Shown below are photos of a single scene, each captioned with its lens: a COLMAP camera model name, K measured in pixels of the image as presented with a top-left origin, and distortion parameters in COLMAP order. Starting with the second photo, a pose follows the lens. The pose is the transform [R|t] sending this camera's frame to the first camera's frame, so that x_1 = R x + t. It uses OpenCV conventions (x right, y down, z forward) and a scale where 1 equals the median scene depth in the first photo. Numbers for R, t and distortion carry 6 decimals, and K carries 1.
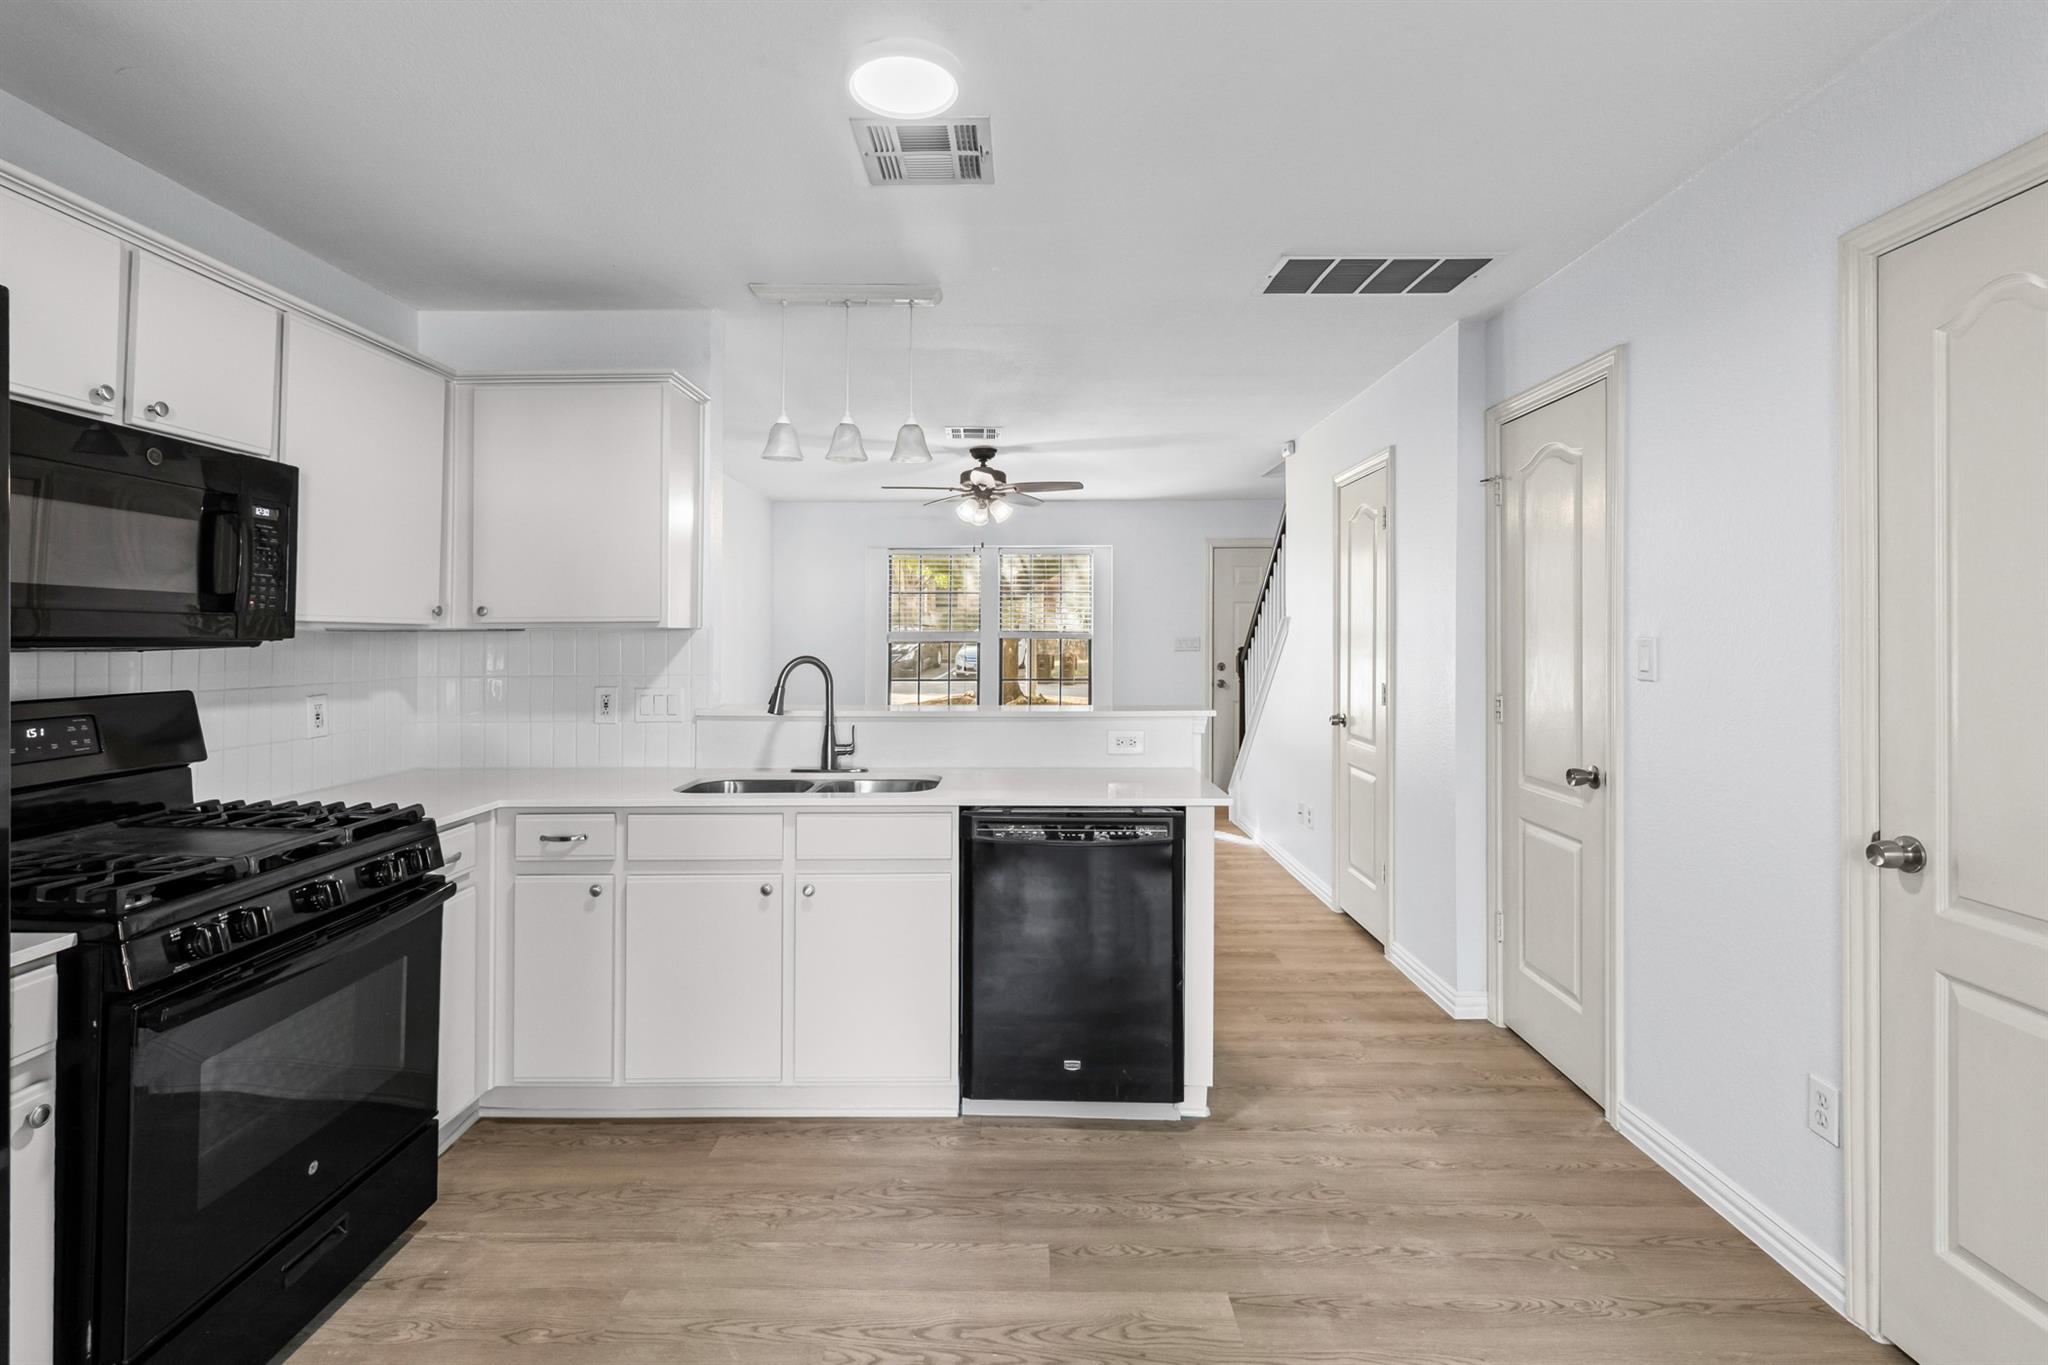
lens RADIAL K [[972.0, 0, 1016.9], [0, 972.0, 627.0], [0, 0, 1]] dist [-0.002433, -0.000686]
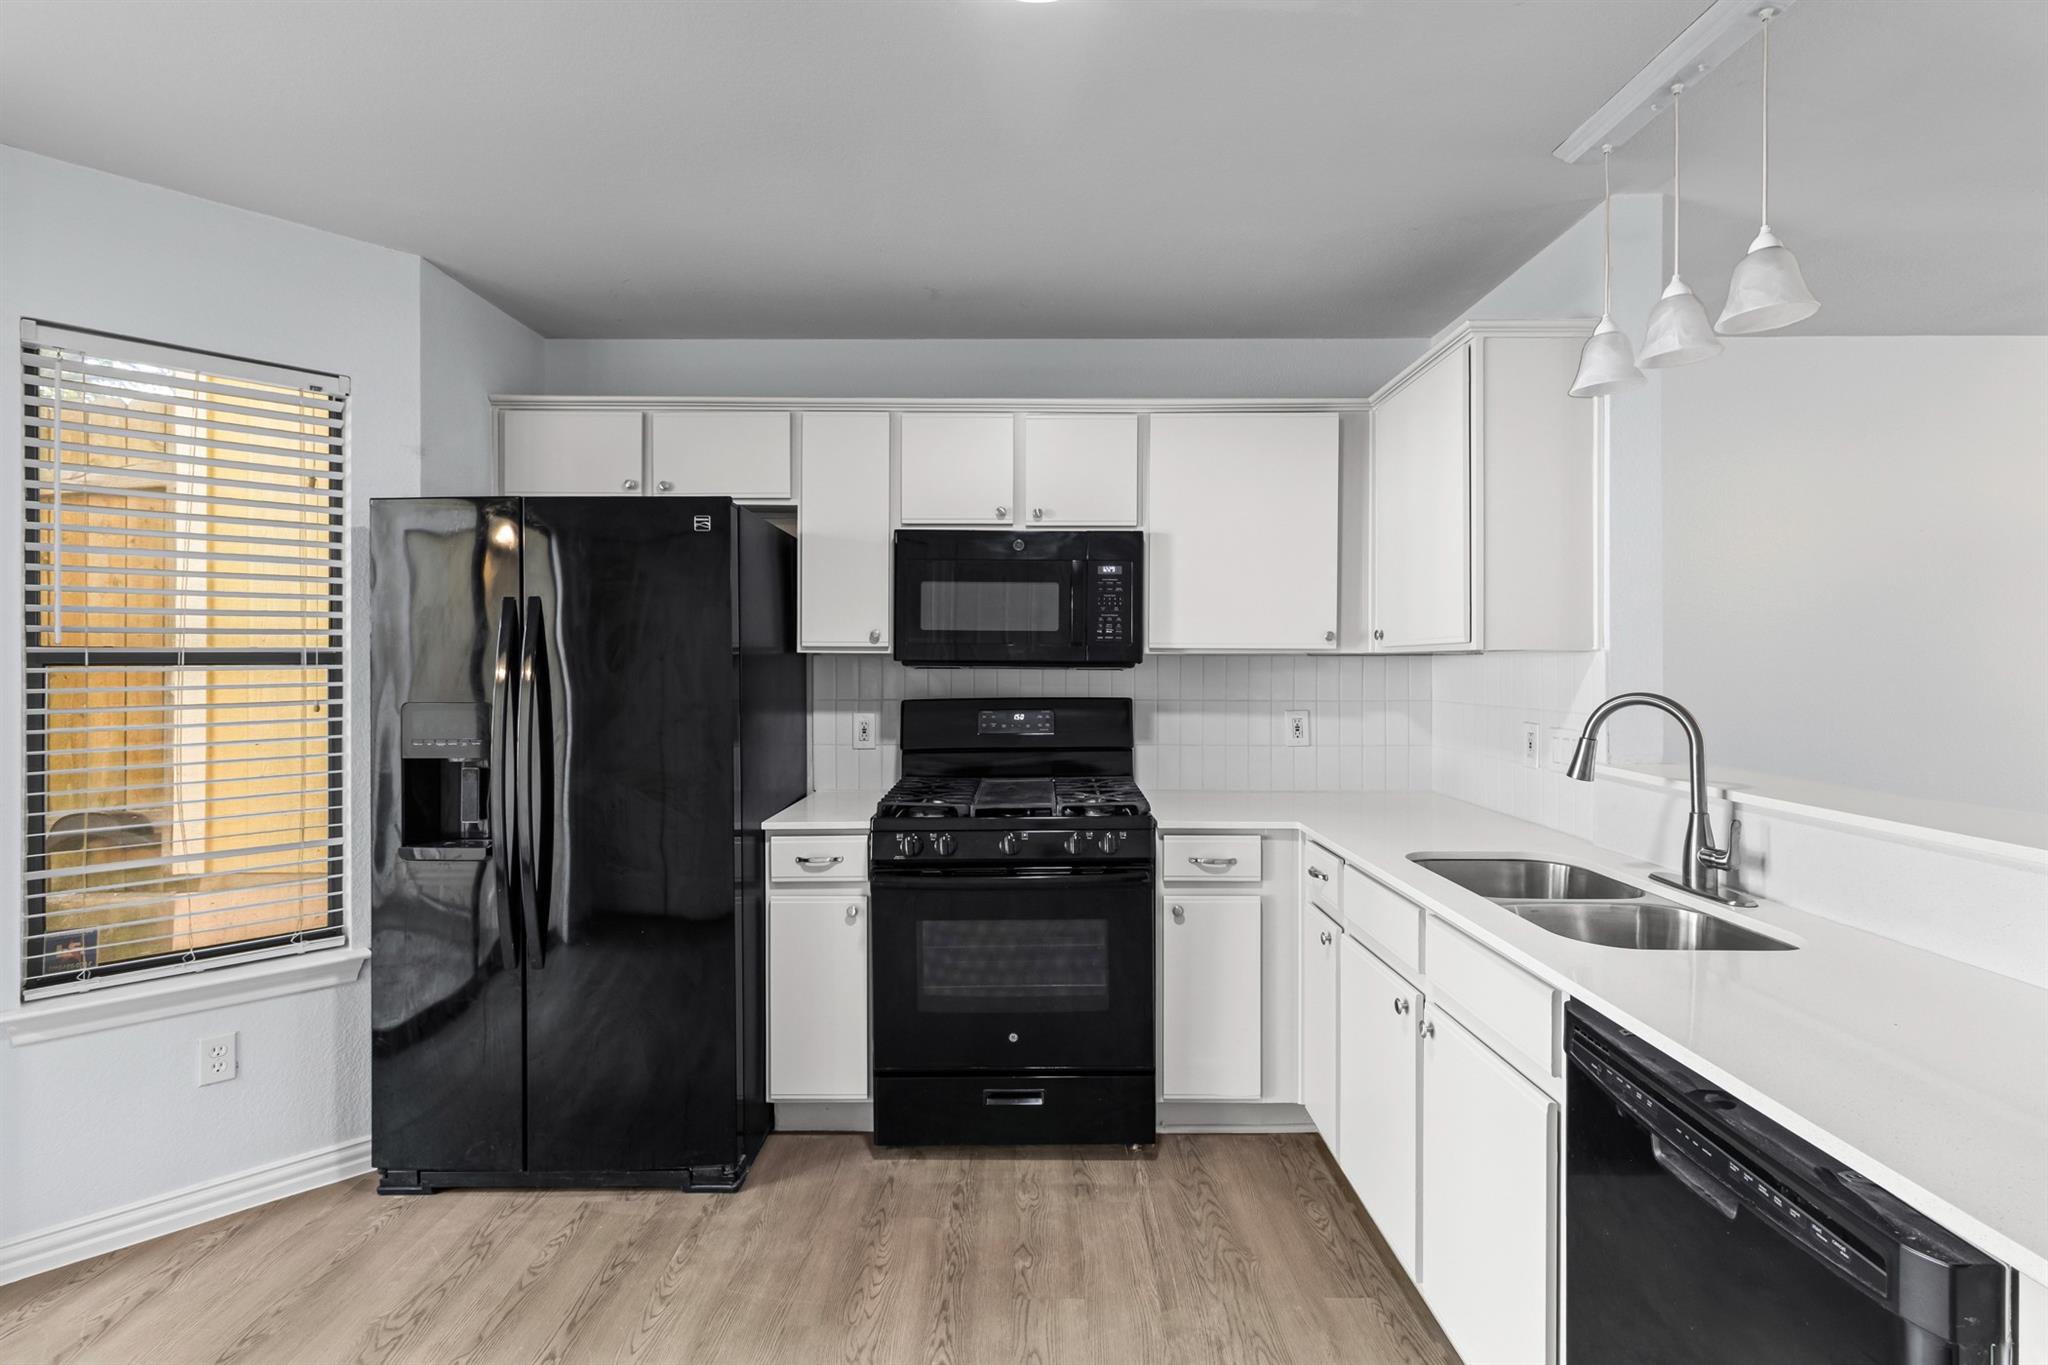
lens RADIAL K [[951.9, 0, 1029.9], [0, 951.9, 665.3], [0, 0, 1]] dist [0.005151, 0.000233]
pose [[0.004532, 0.008001, -0.999958, 0.541781], [0.008304, 0.999933, 0.008039, 0.004781], [0.999955, -0.008340, 0.004465, 0.848642]]
